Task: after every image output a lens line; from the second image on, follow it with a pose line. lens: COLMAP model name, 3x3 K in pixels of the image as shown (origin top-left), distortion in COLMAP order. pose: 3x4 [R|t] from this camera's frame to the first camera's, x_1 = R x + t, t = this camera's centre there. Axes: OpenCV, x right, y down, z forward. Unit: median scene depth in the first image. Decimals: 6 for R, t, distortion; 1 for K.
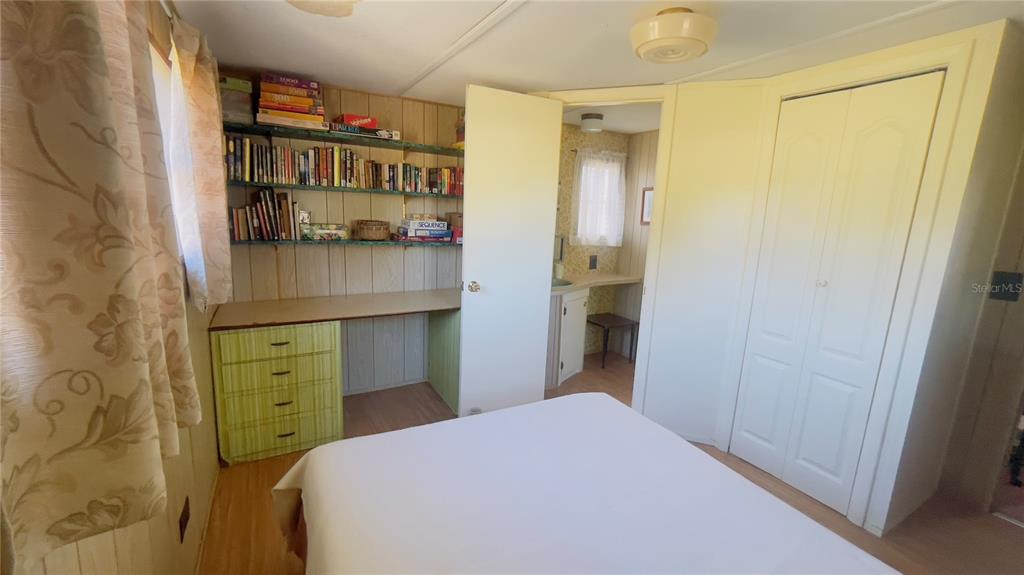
lens RADIAL K [[418.6, 0, 513.5], [0, 418.6, 282.9], [0, 0, 1]] dist [-0.001187, 0.000313]
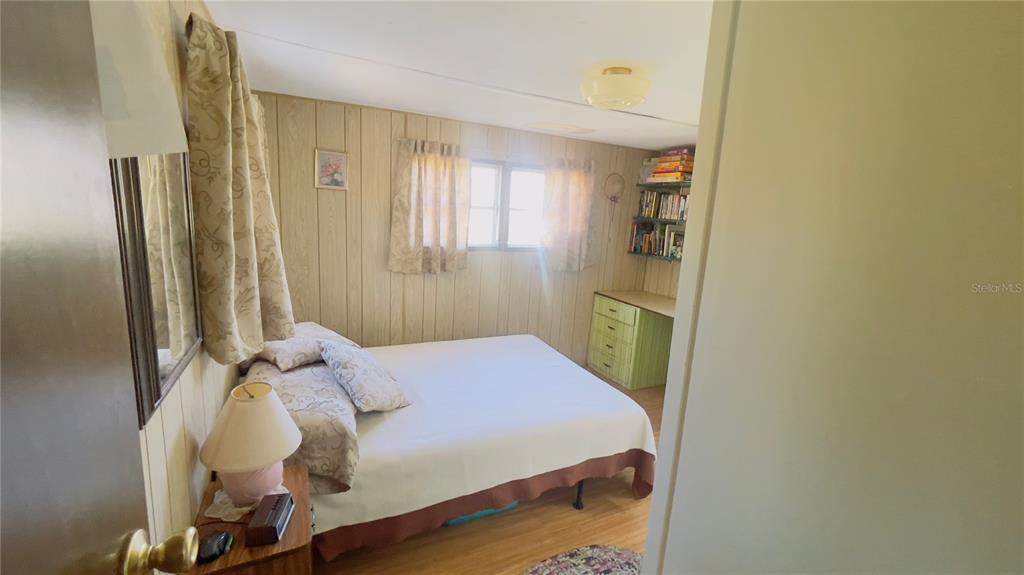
lens RADIAL K [[418.6, 0, 511.4], [0, 418.6, 287.6], [0, 0, 1]] dist [-0.001187, 0.000313]
pose [[-0.061350, 0.132505, -0.989282, 1.102736], [-0.229450, 0.962732, 0.143178, -0.090631], [0.971385, 0.235774, -0.028660, 0.594569]]
